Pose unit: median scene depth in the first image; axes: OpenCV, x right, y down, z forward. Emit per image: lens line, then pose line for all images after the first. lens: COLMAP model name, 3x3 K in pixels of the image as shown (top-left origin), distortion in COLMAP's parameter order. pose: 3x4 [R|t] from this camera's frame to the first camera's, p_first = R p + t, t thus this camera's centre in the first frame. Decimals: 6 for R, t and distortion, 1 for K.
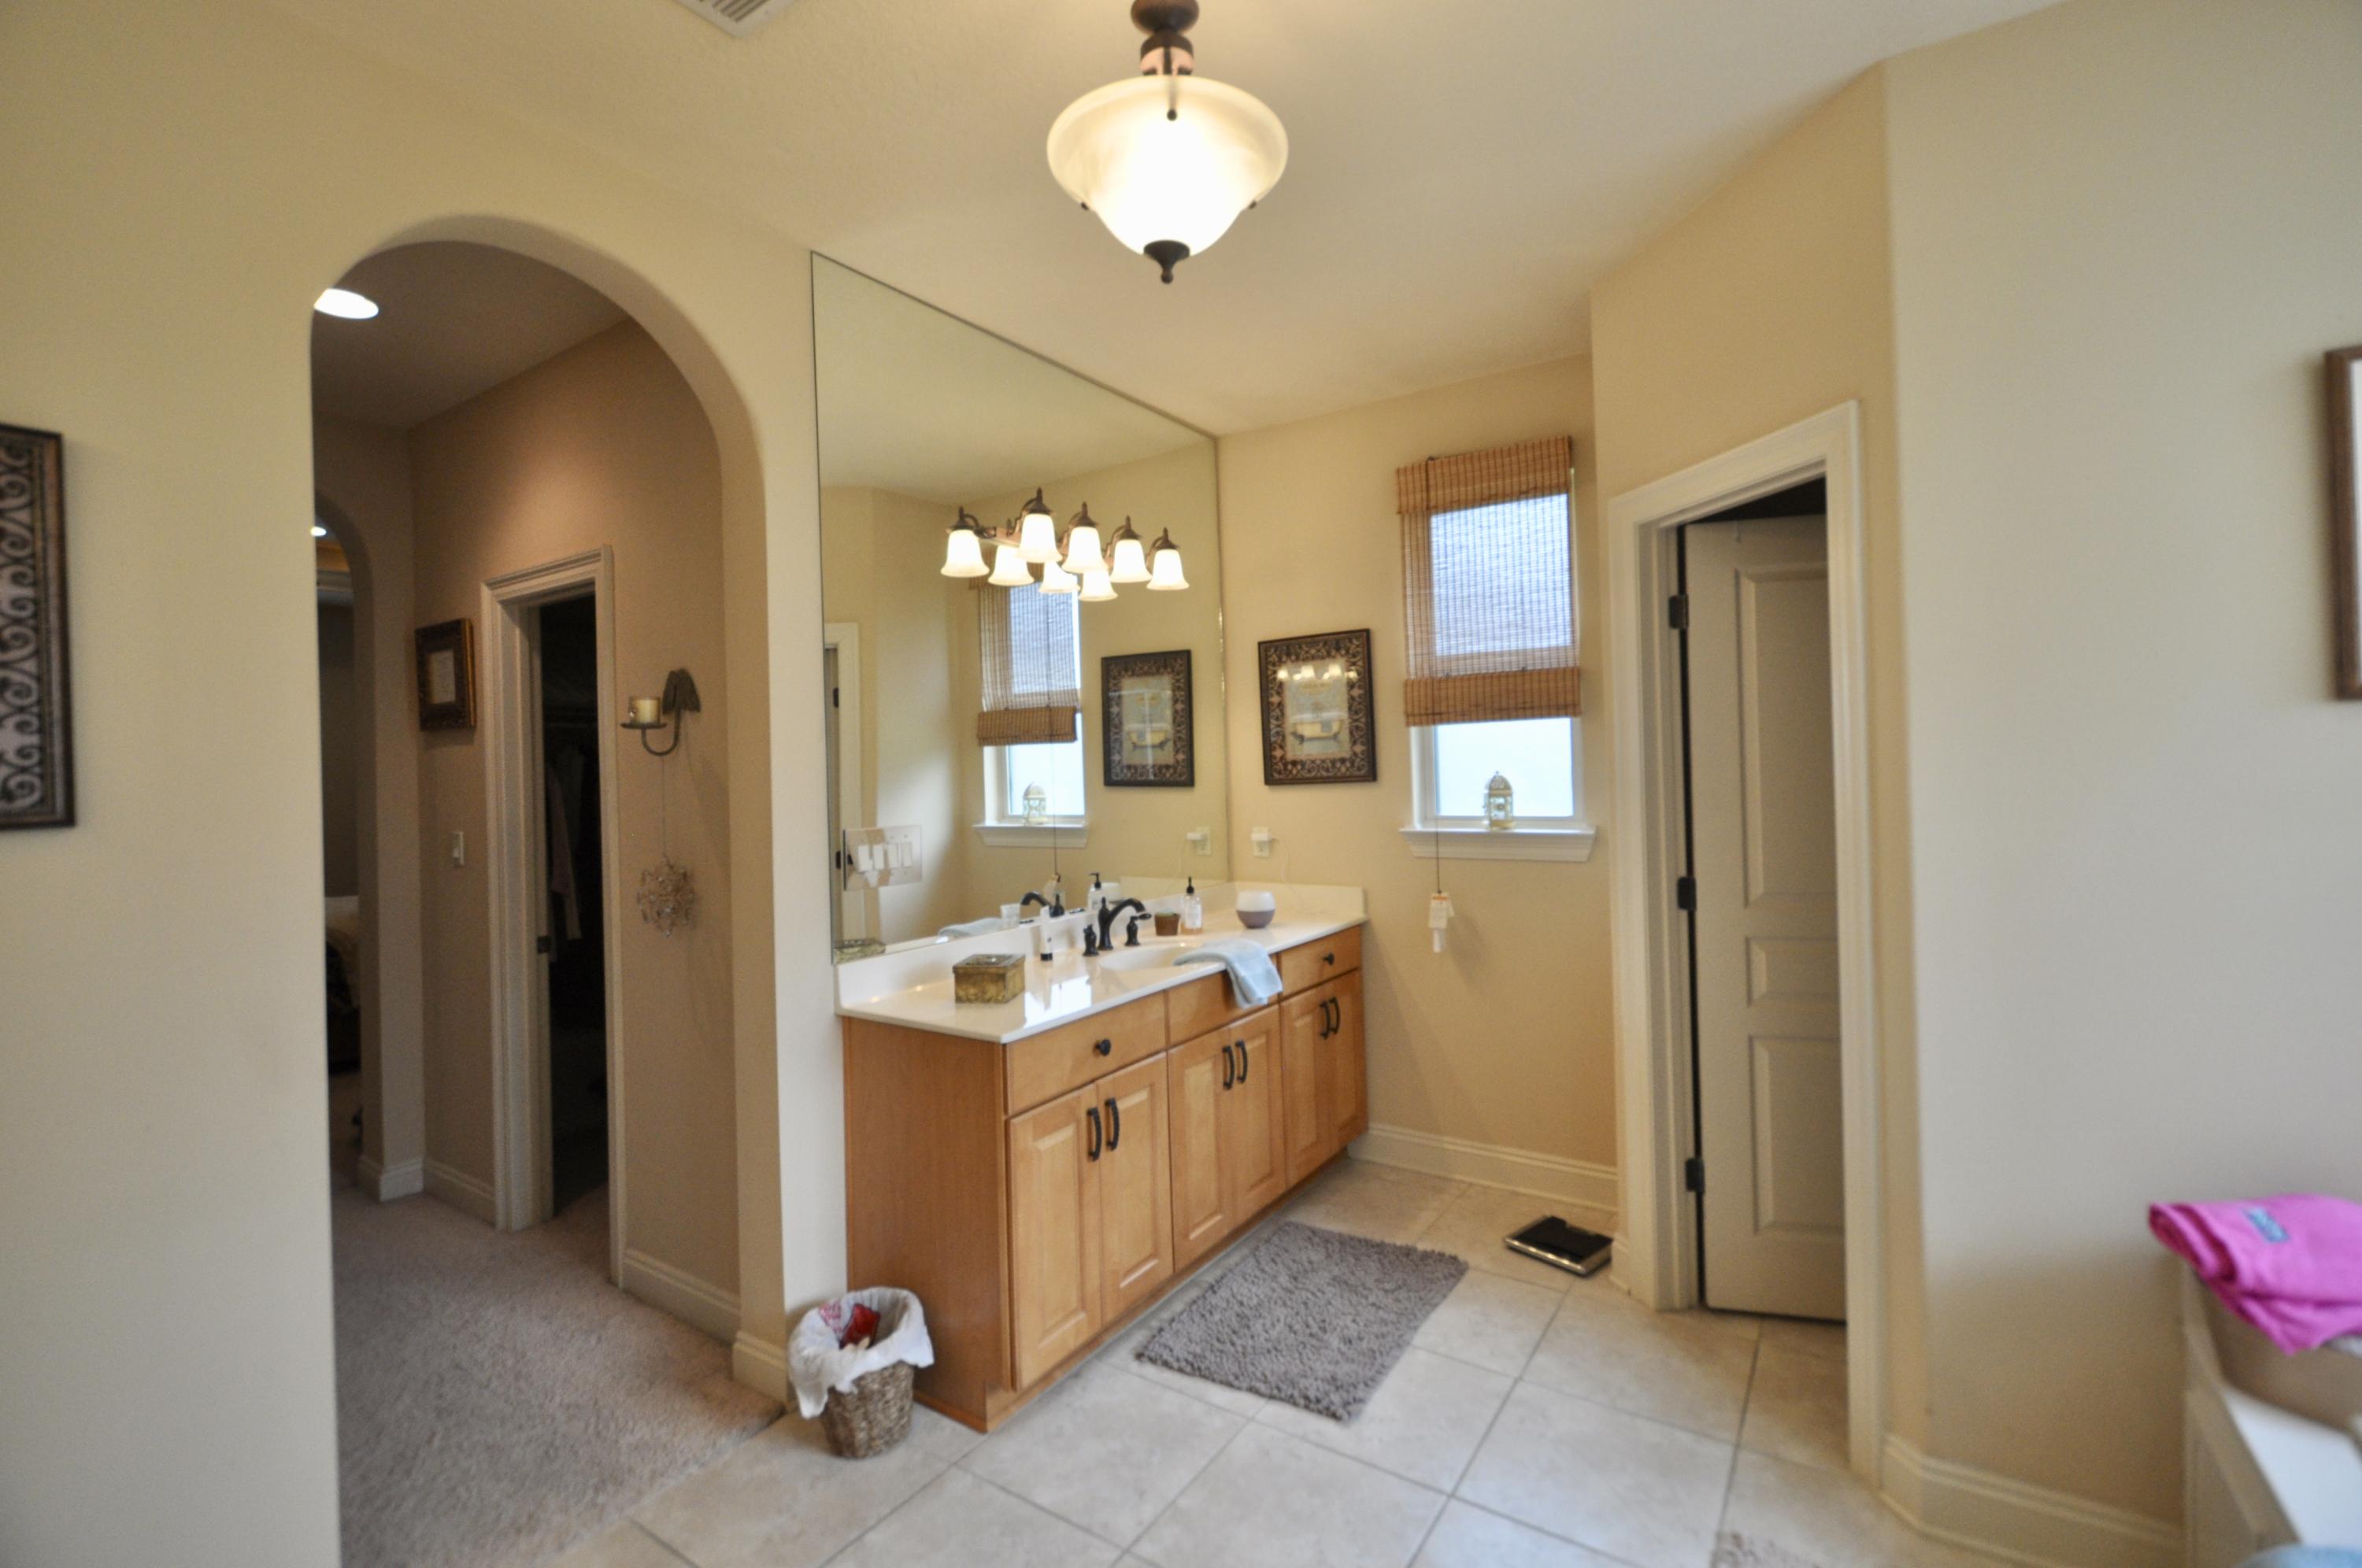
lens RADIAL K [[1027.7, 0, 1183.3], [0, 1027.7, 754.6], [0, 0, 1]] dist [0.013536, -0.011034]
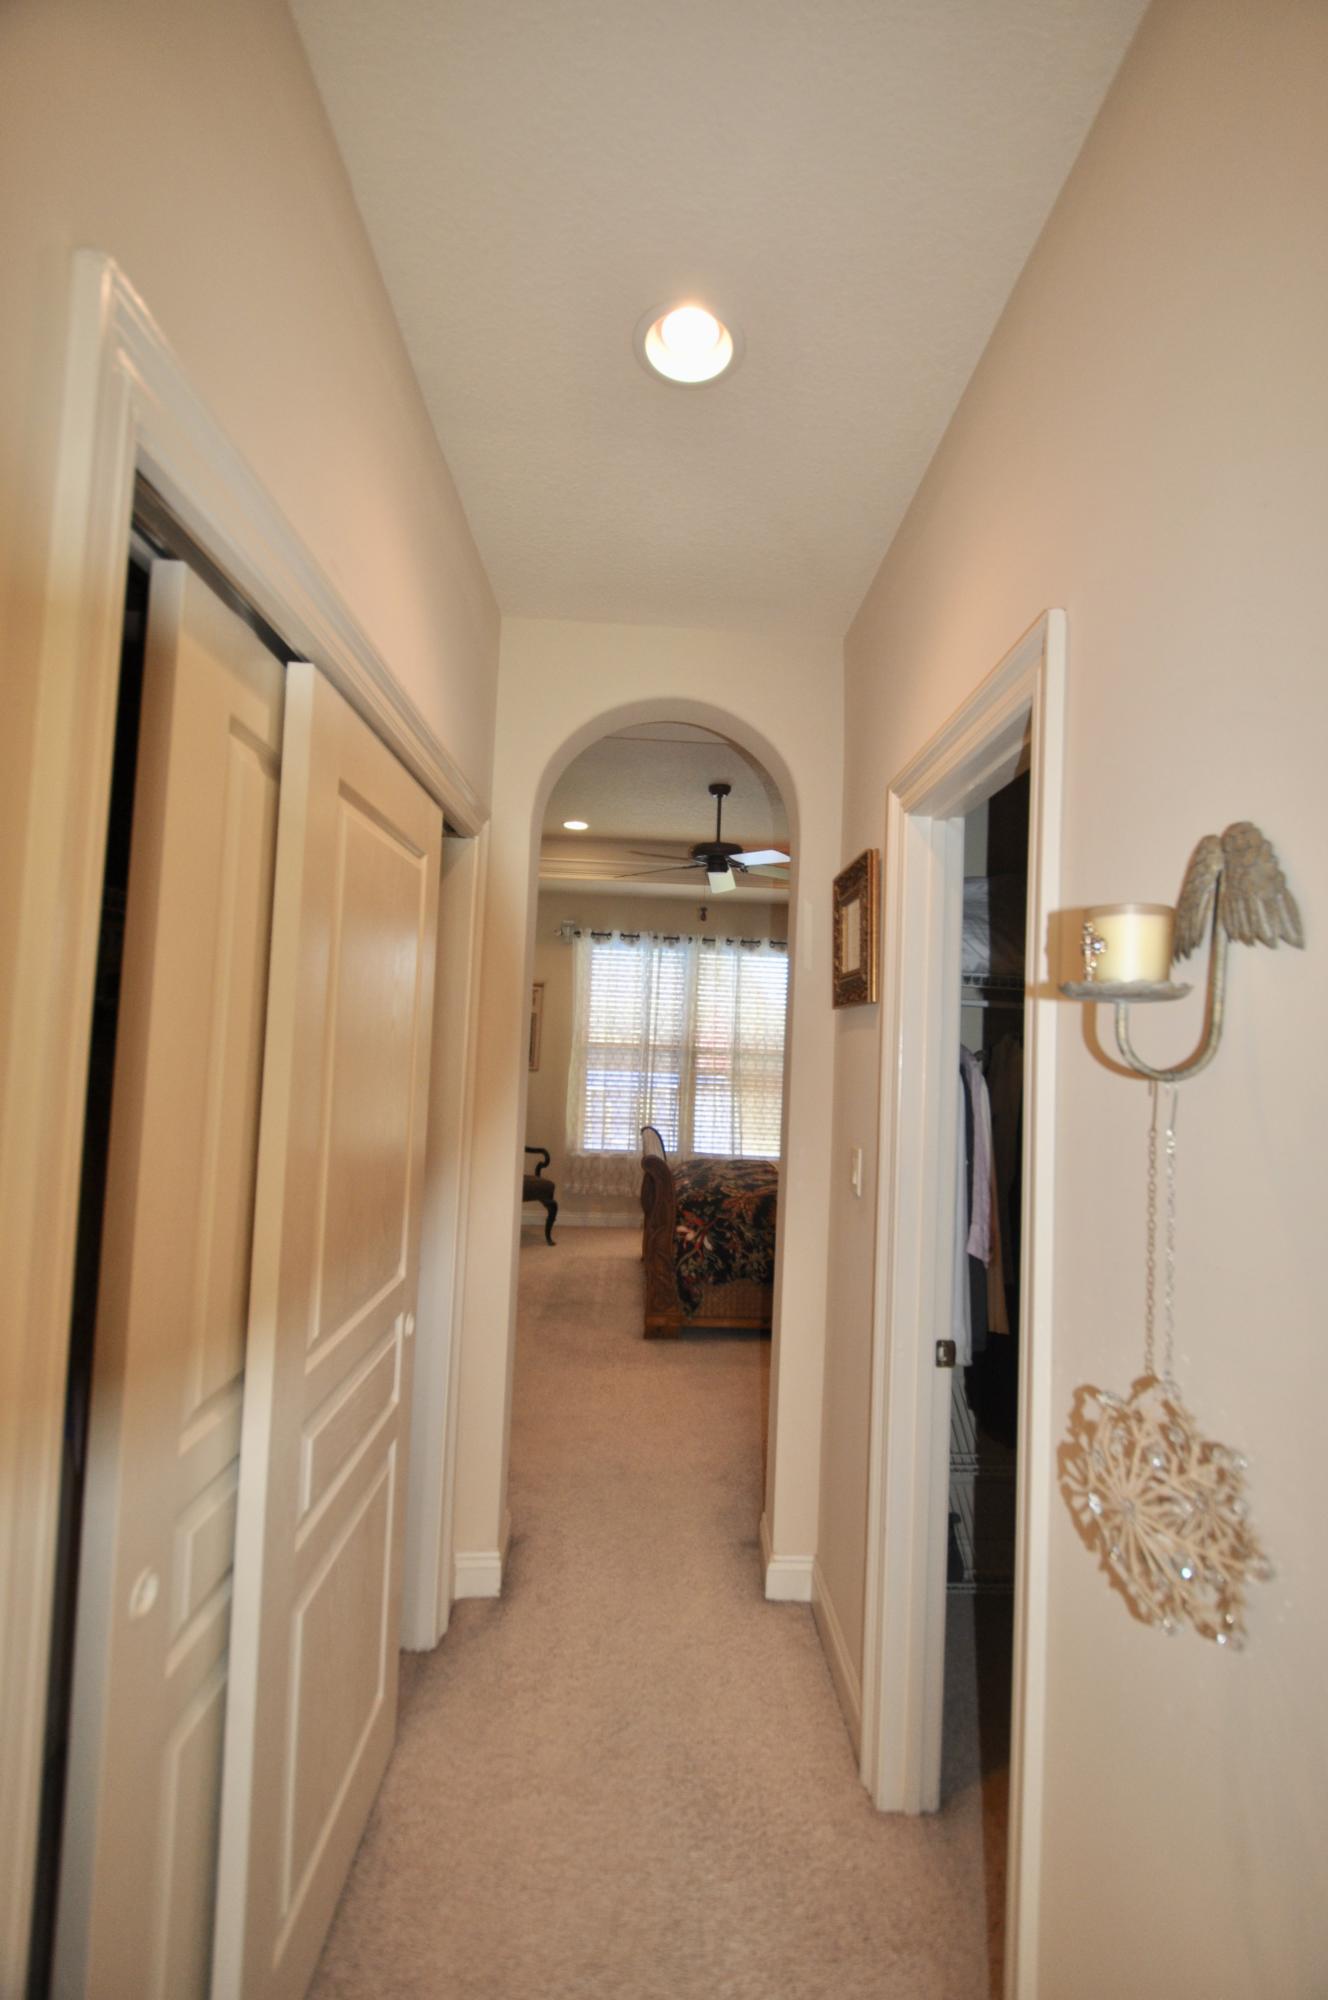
lens RADIAL K [[870.3, 0, 692.6], [0, 870.3, 1004.9], [0, 0, 1]] dist [0.013536, -0.011034]
pose [[0.598083, 0.012037, -0.801344, -0.295982], [-0.047541, 0.998659, -0.020481, -0.008044], [0.800023, 0.050346, 0.597854, 0.547220]]
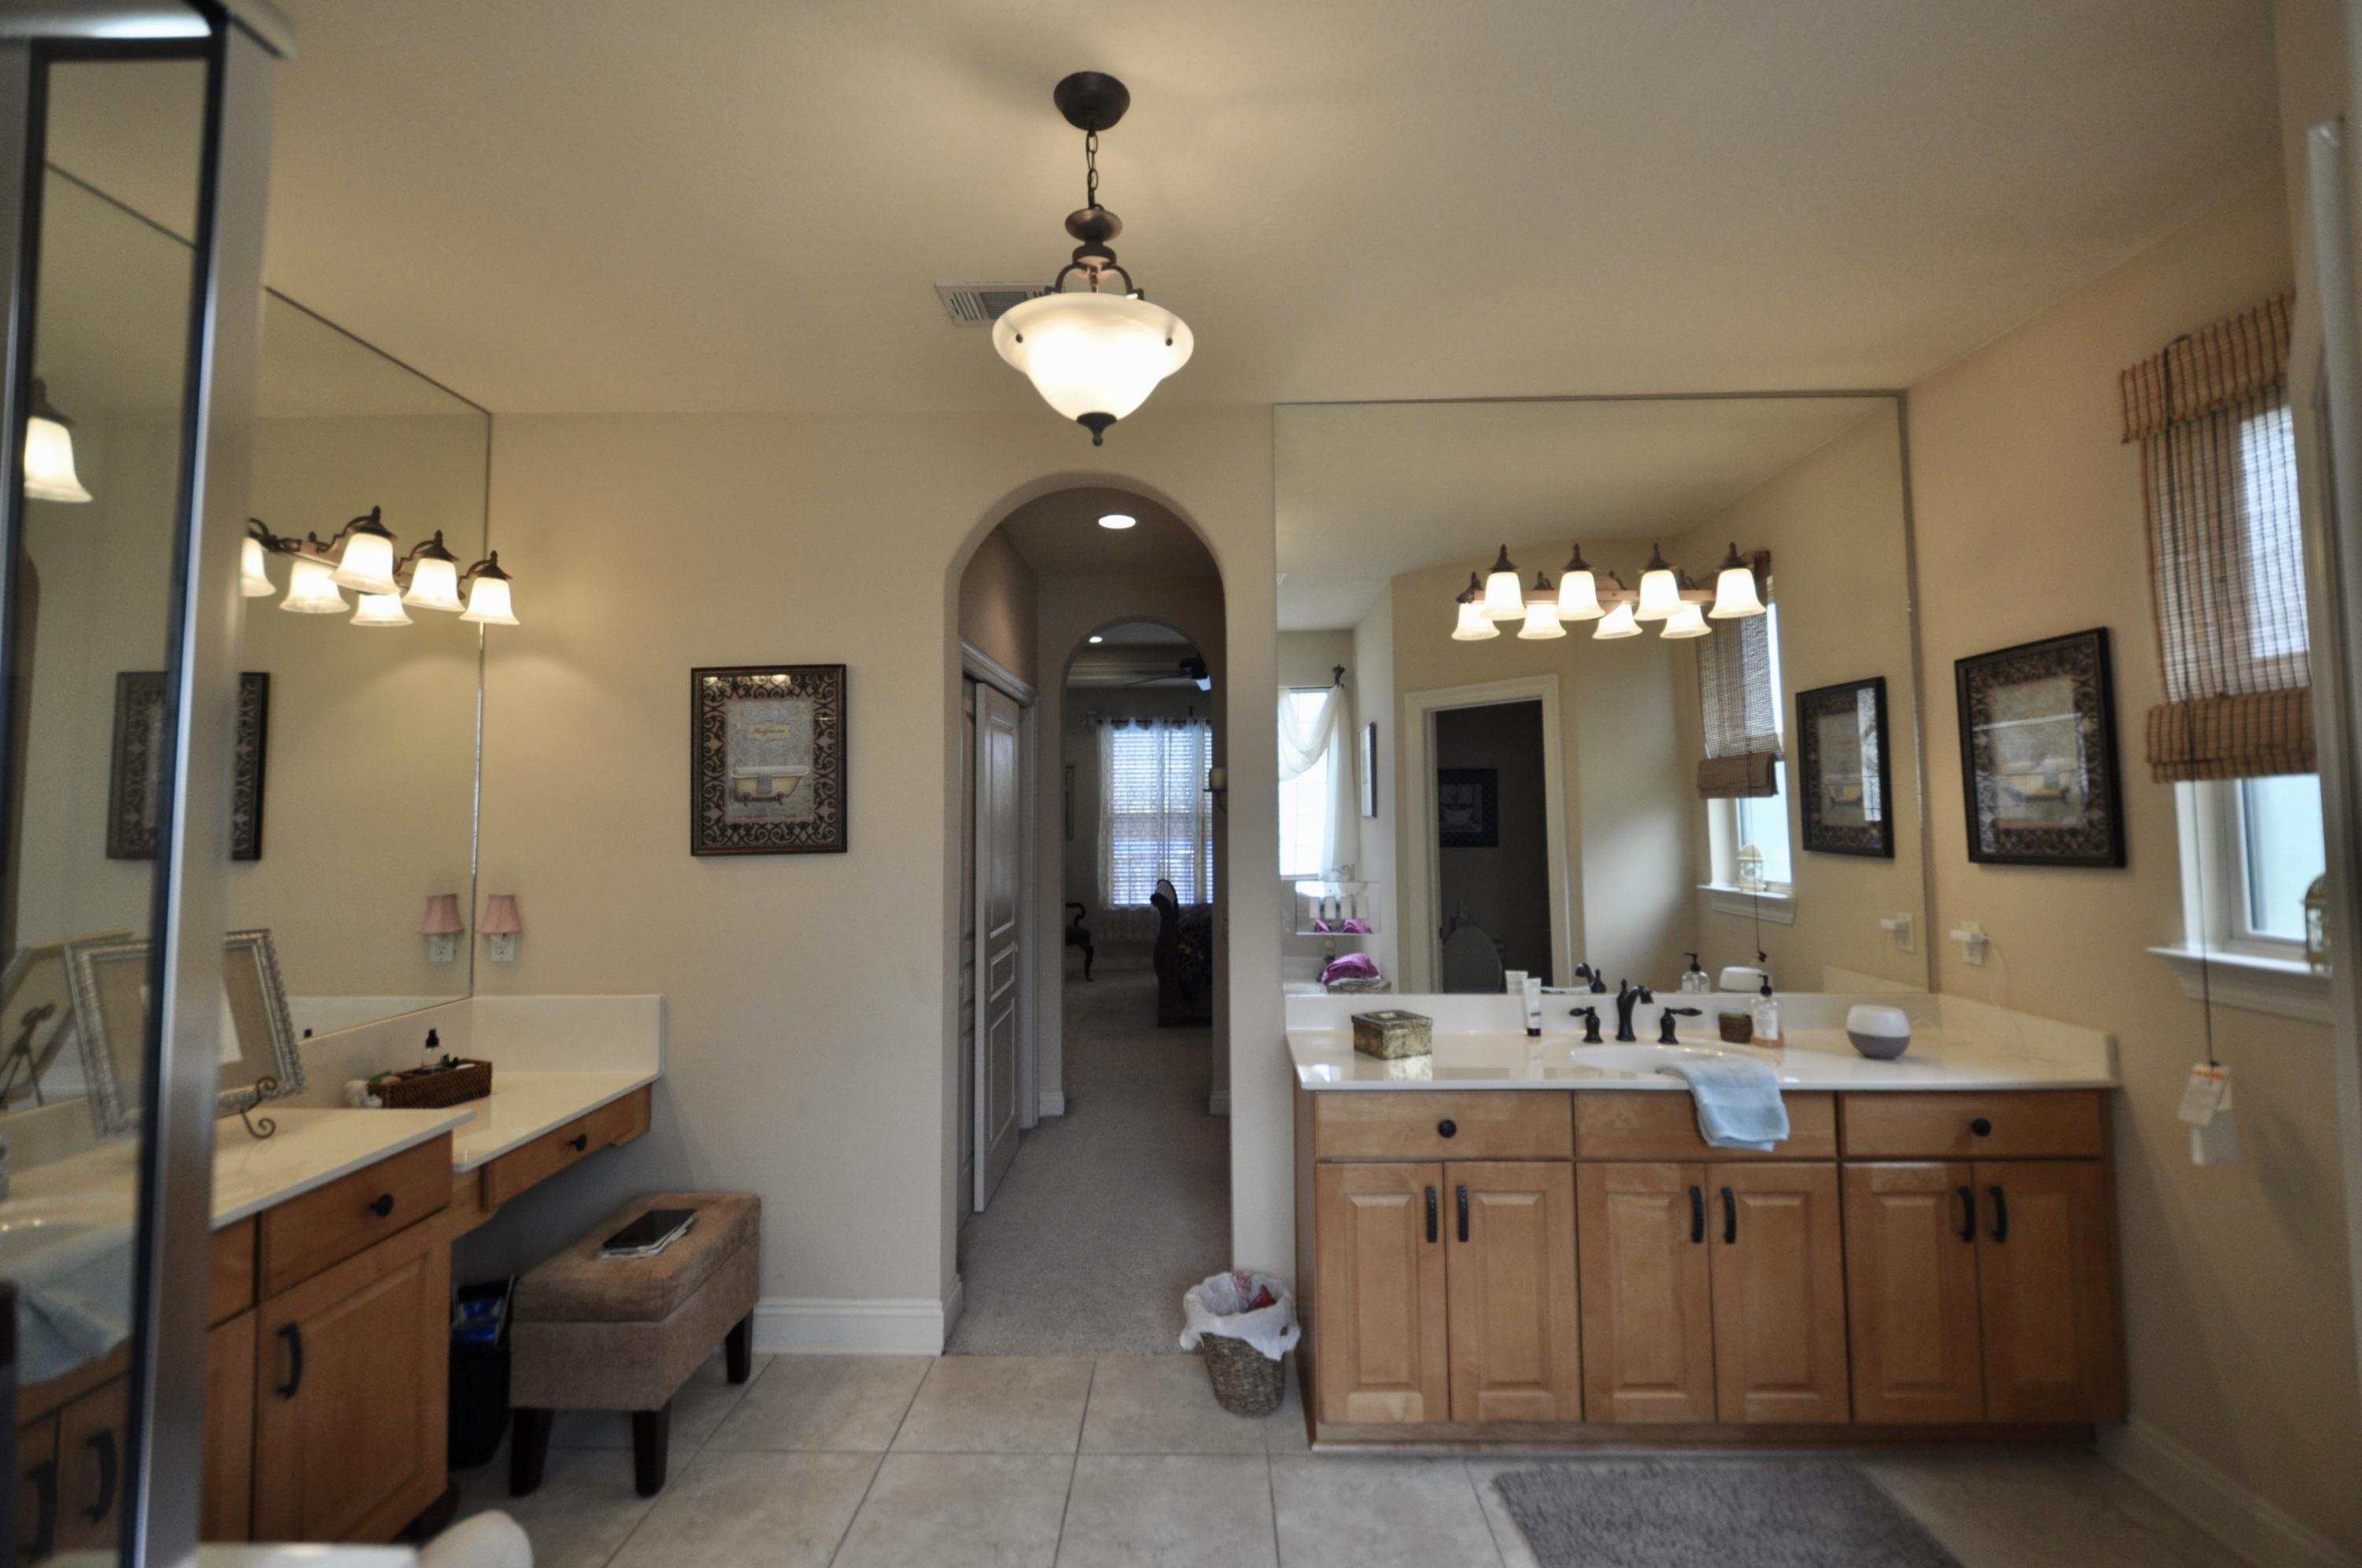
lens RADIAL K [[1027.7, 0, 1183.3], [0, 1027.7, 754.6], [0, 0, 1]] dist [0.013536, -0.011034]
pose [[0.543963, -0.026711, -0.838684, 0.430197], [0.001413, 0.999521, -0.030917, -0.026163], [0.839108, 0.015633, 0.543740, 0.183682]]
